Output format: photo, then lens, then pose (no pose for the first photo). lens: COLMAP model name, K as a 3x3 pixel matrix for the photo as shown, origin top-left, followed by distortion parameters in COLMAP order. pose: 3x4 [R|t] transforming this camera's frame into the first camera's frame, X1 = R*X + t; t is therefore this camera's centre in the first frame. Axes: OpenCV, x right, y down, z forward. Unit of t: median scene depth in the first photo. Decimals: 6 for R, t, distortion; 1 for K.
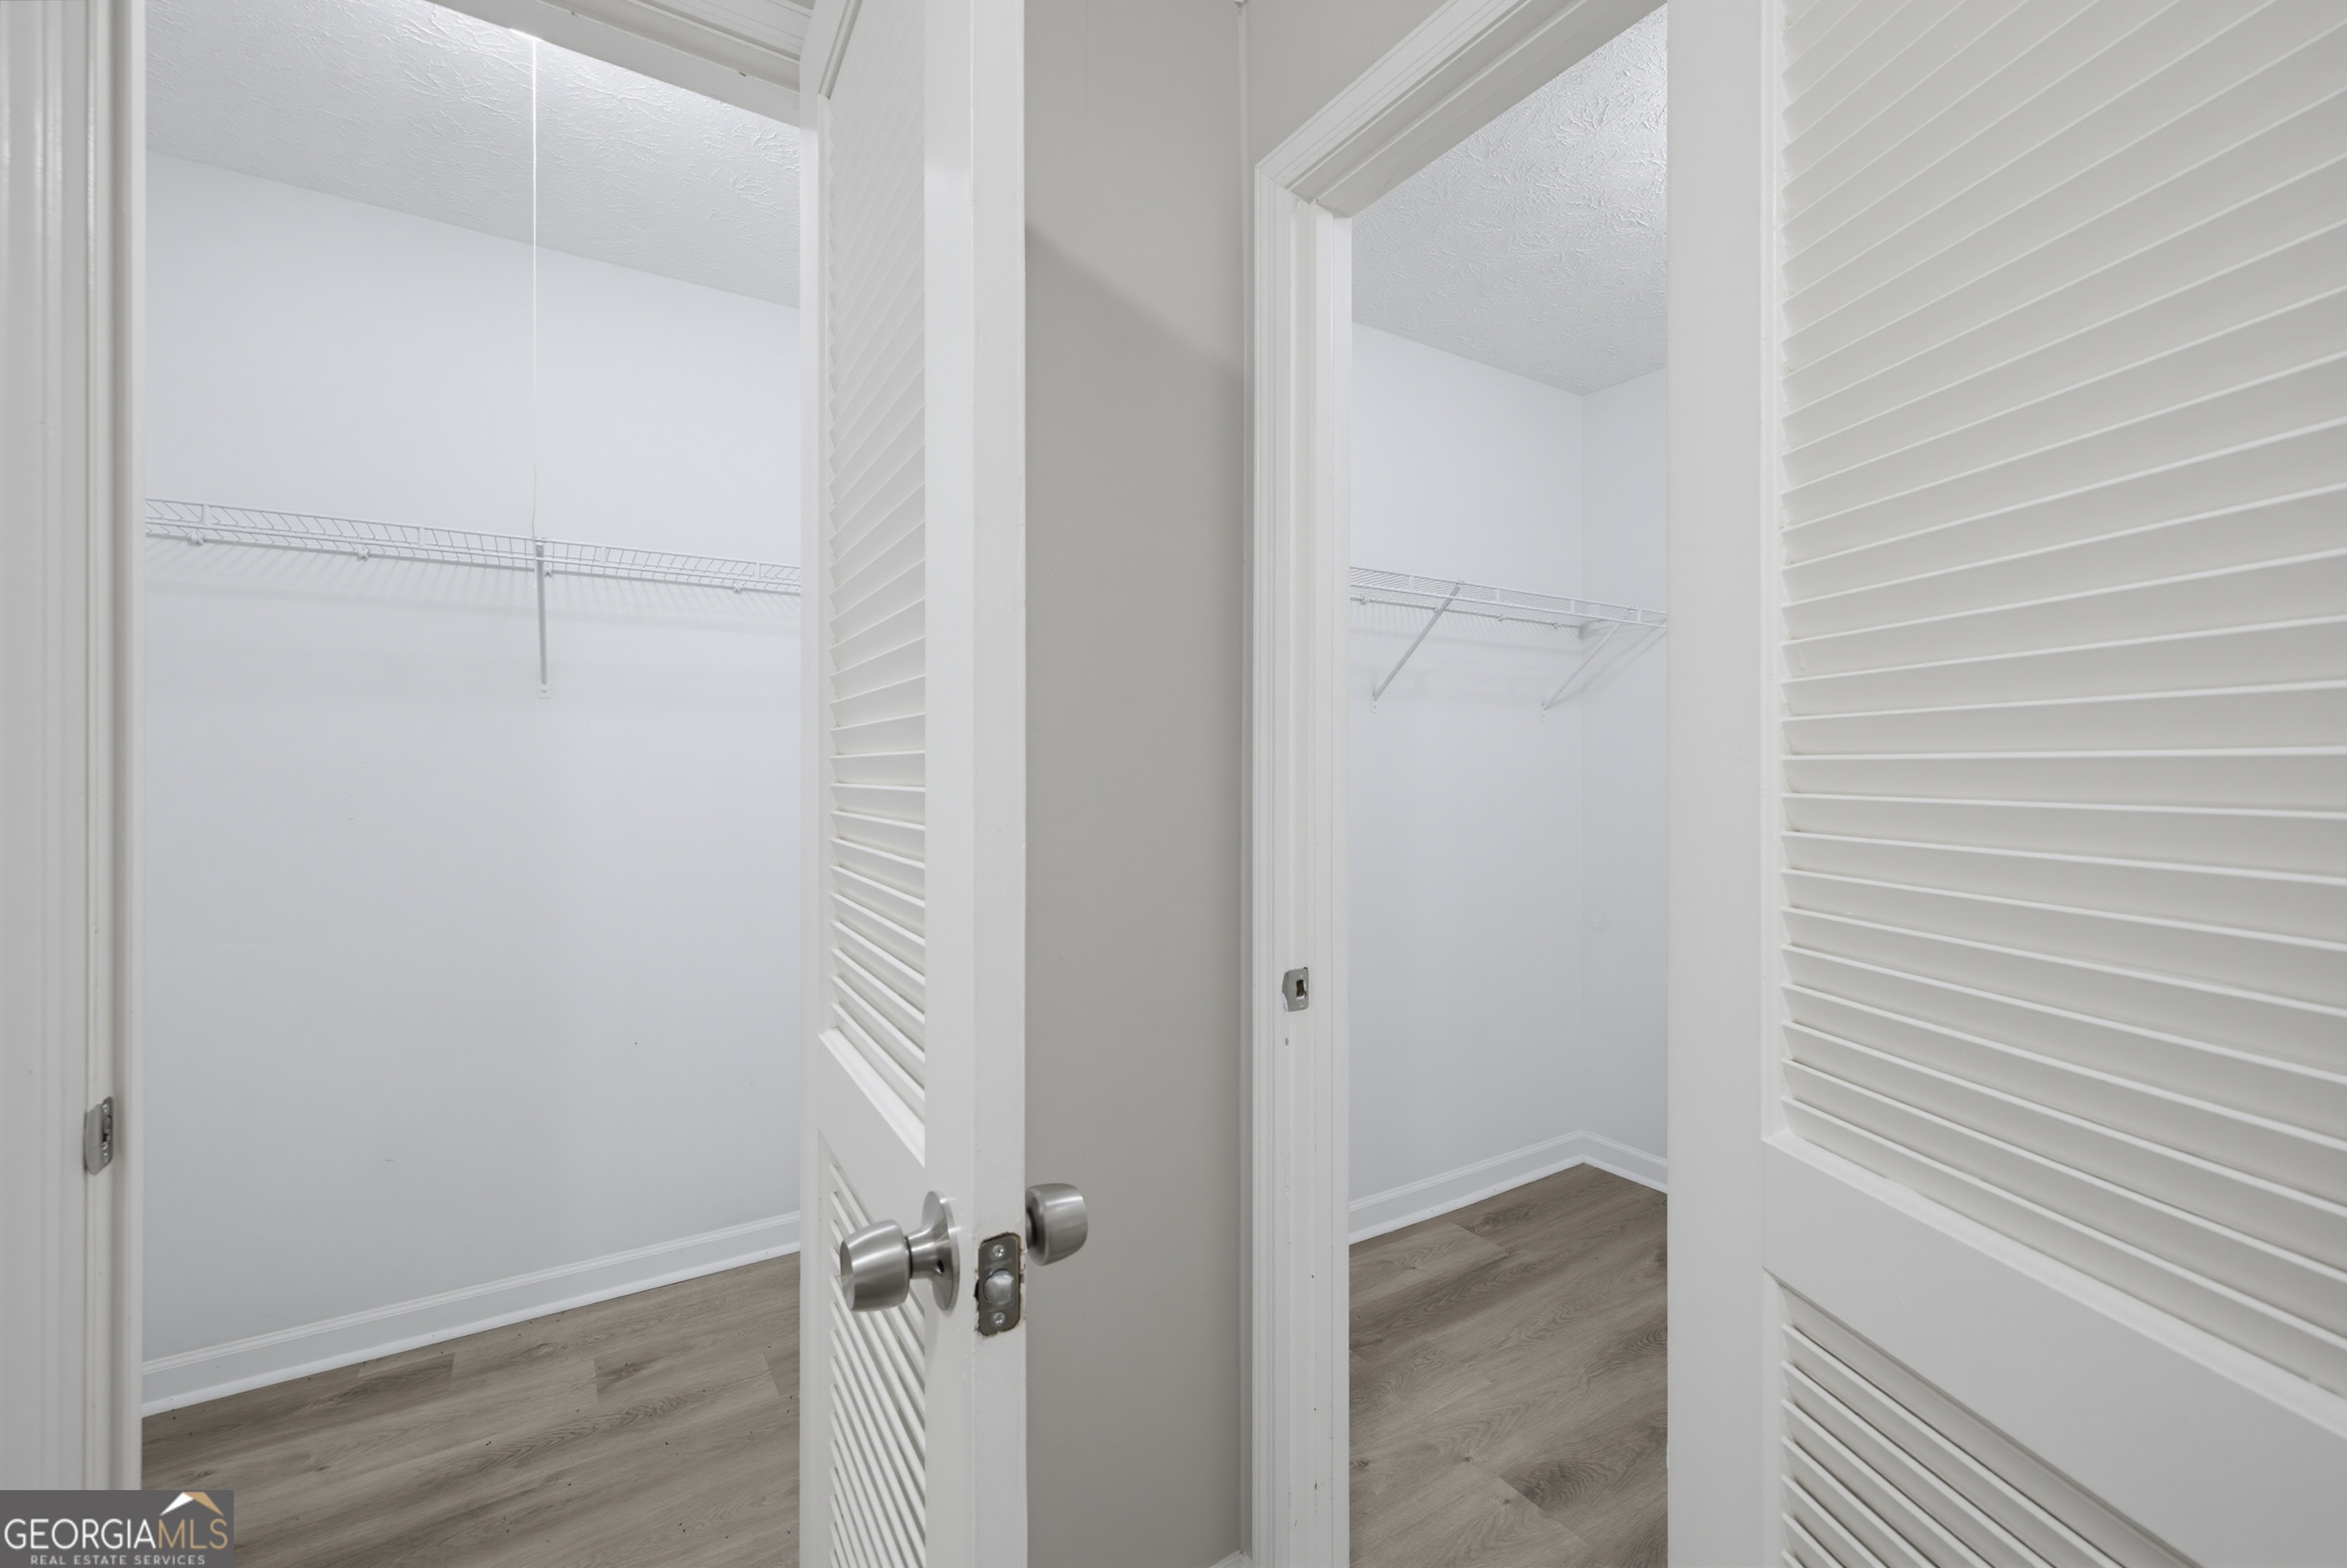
lens RADIAL K [[991.2, 0, 1177.7], [0, 991.2, 771.1], [0, 0, 1]] dist [0.001534, 0.000210]
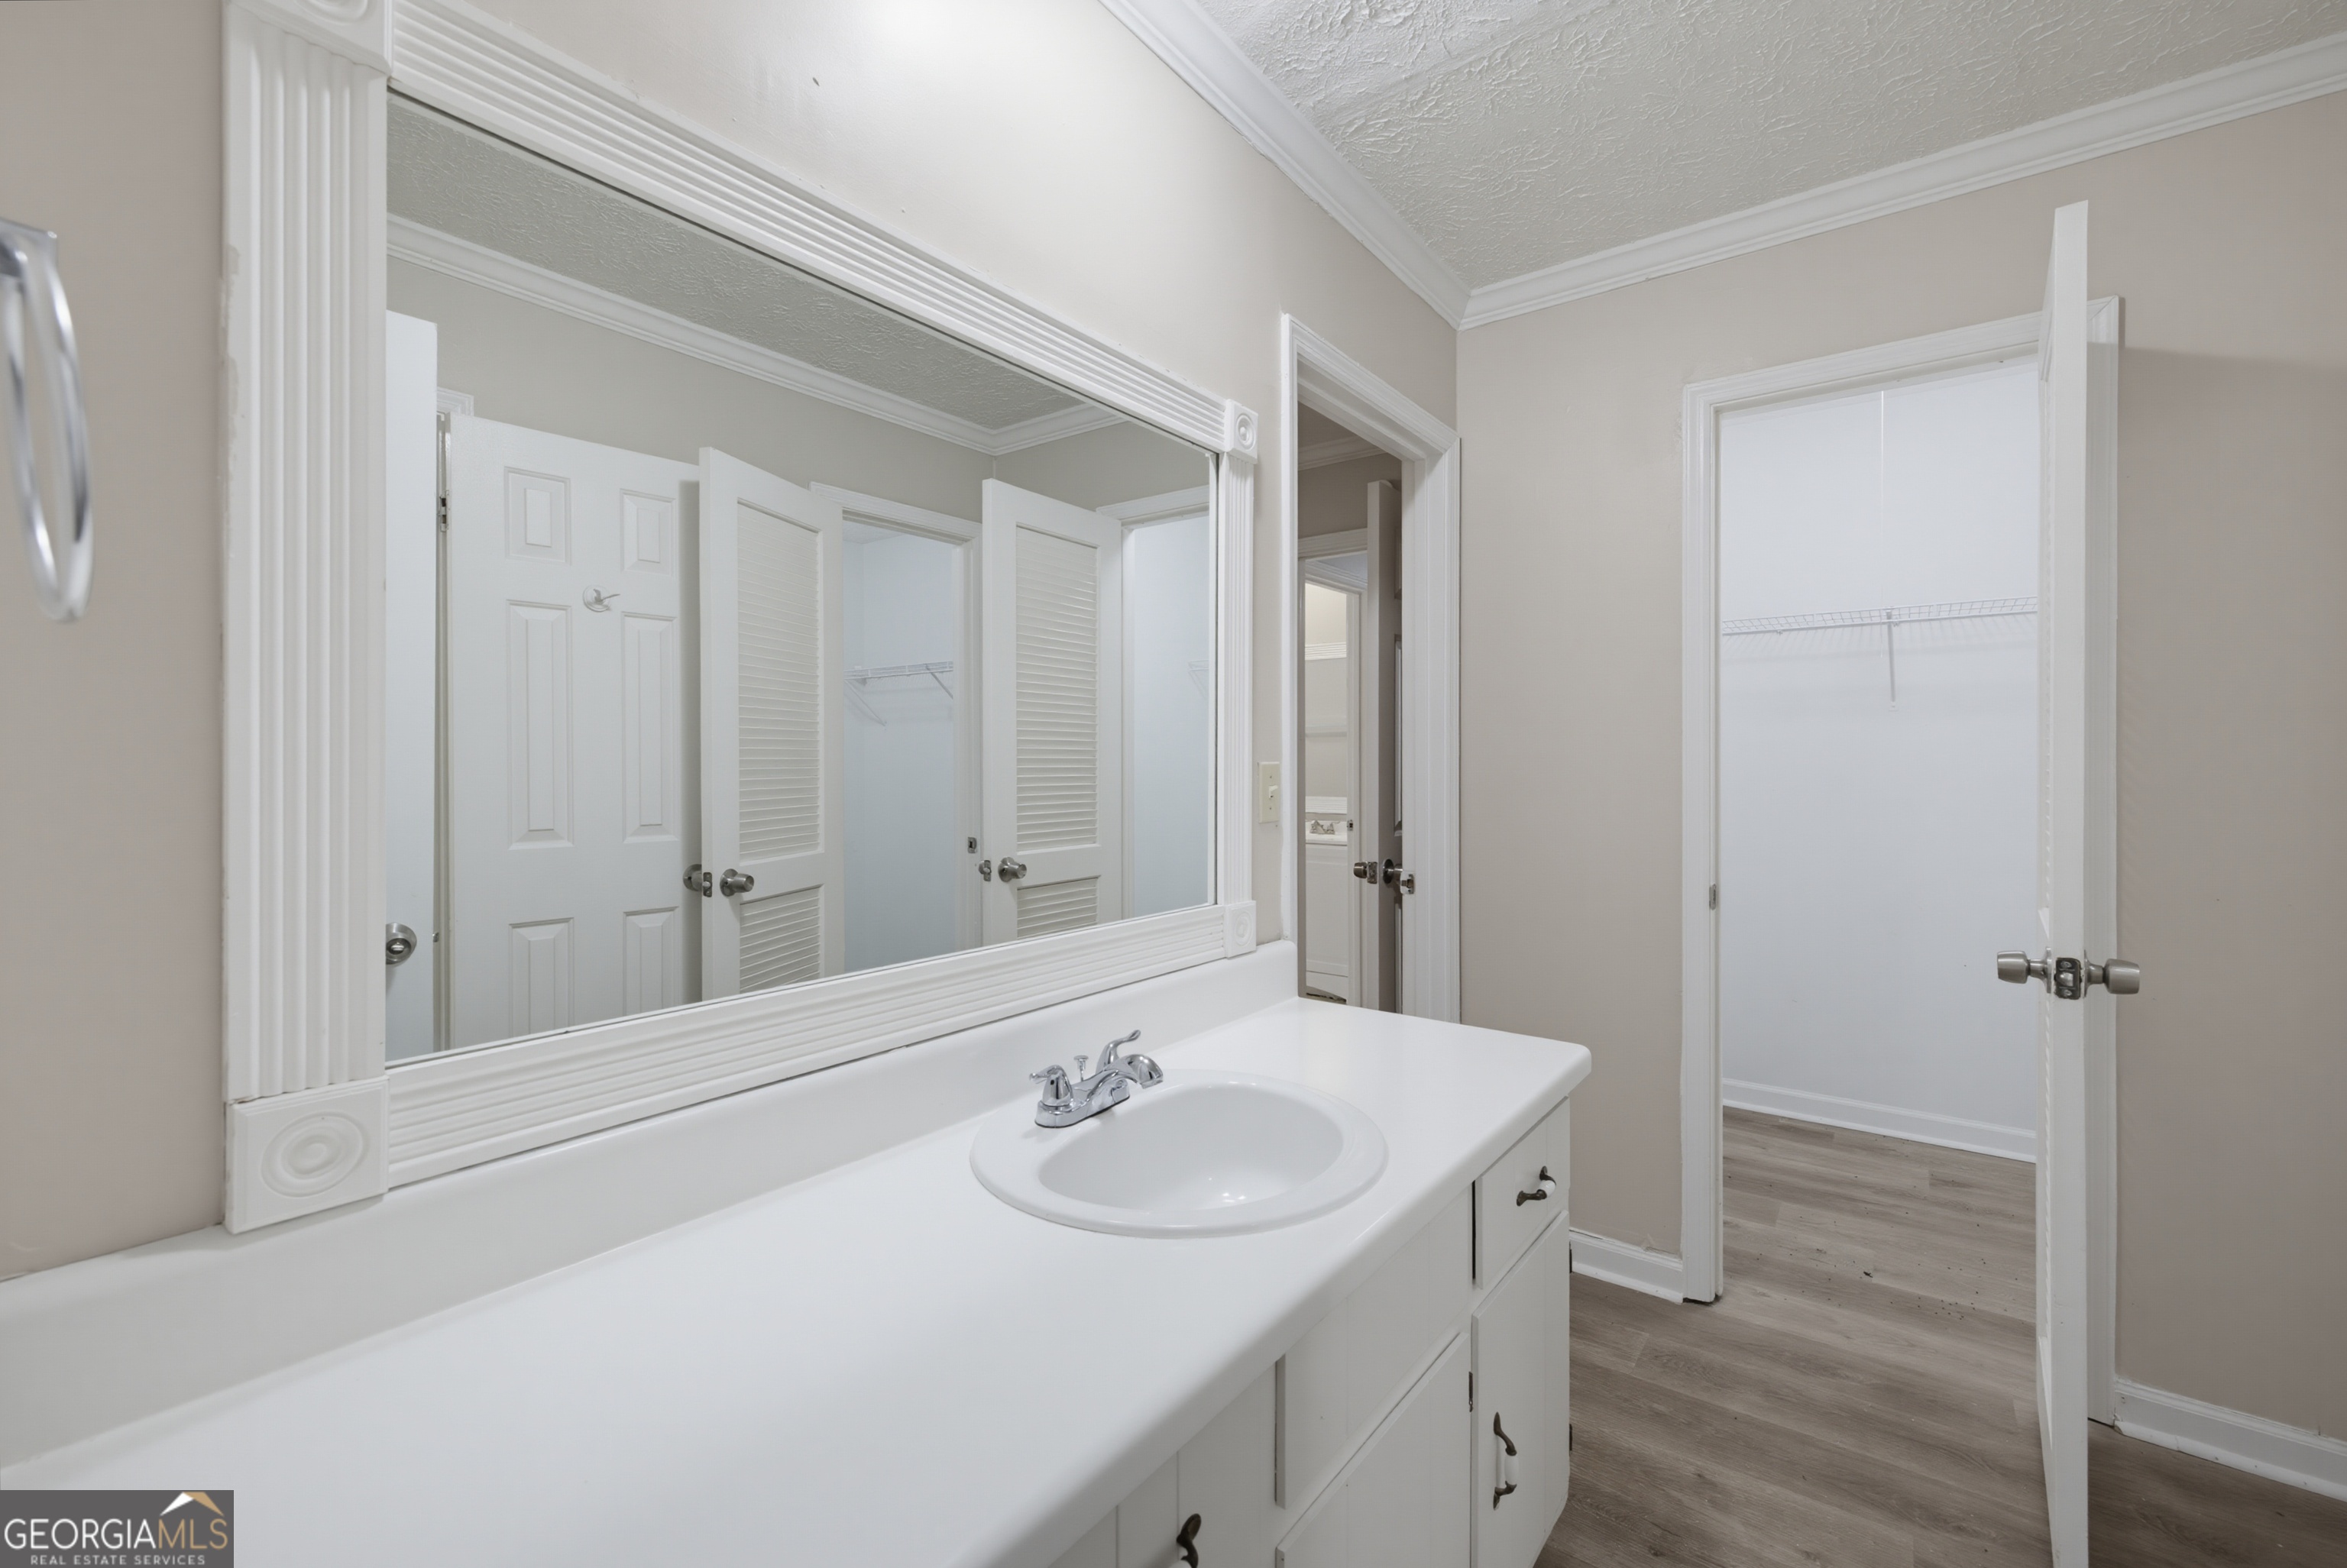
lens RADIAL K [[991.2, 0, 1172.9], [0, 991.2, 765.0], [0, 0, 1]] dist [0.001534, 0.000210]
pose [[0.350775, -0.001790, -0.936458, 0.343605], [0.007219, 0.999974, 0.000793, -0.003267], [0.936432, -0.007038, 0.350778, -0.486579]]
